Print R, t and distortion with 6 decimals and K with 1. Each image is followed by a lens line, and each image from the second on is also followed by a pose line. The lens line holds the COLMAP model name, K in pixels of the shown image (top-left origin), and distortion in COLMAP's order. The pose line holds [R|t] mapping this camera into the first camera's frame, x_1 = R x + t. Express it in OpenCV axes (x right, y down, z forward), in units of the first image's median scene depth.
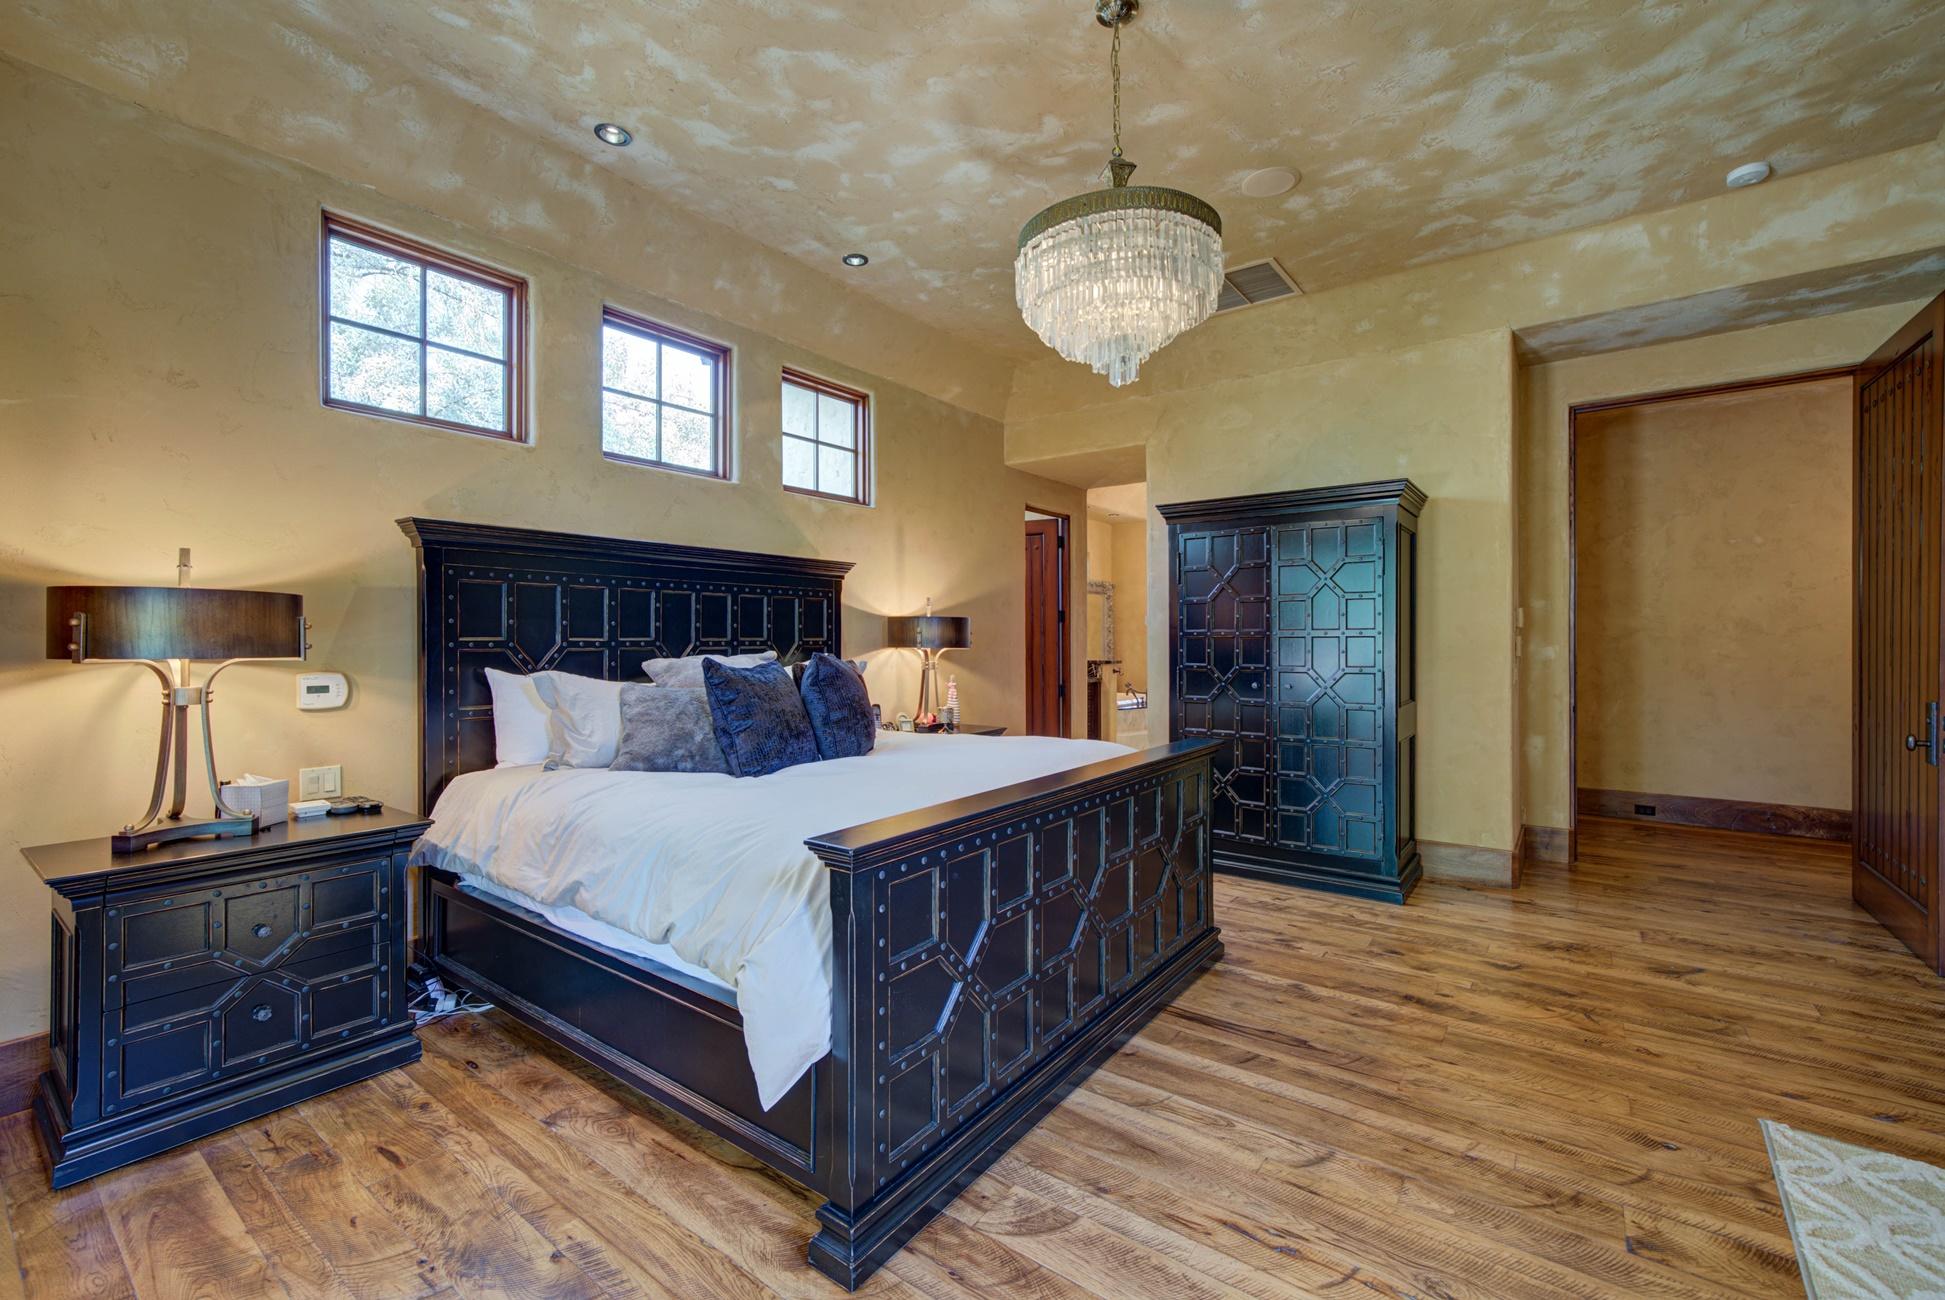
lens RADIAL K [[790.7, 0, 958.1], [0, 790.7, 646.1], [0, 0, 1]] dist [-0.003622, 0.000216]
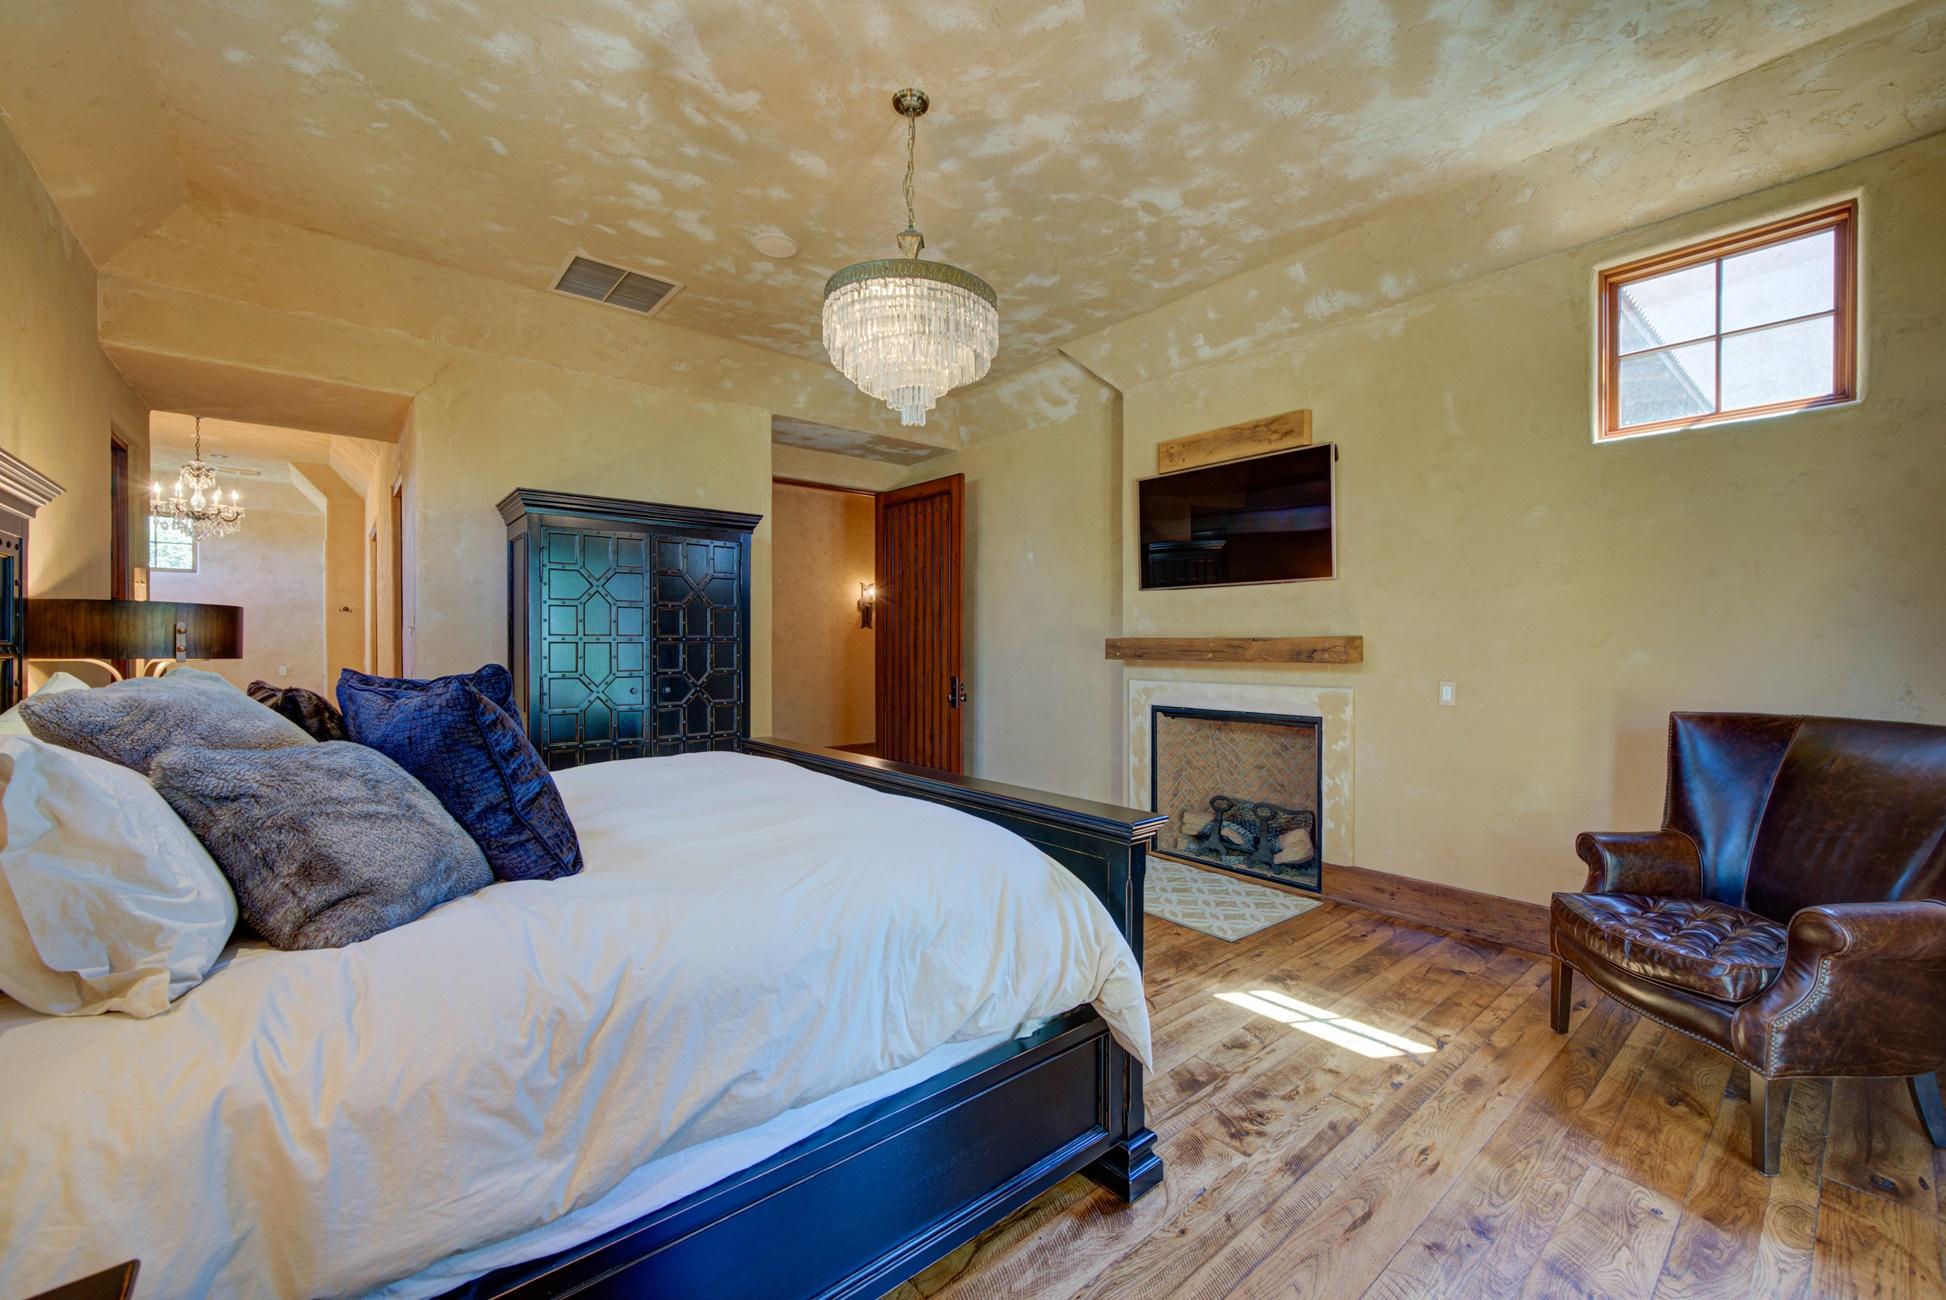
lens RADIAL K [[791.2, 0, 958.1], [0, 791.2, 646.8], [0, 0, 1]] dist [-0.003622, 0.000216]
pose [[0.236056, -0.000944, 0.971739, -0.608608], [0.007715, 0.999970, -0.000903, -0.002764], [-0.971709, 0.007710, 0.236056, 0.441485]]
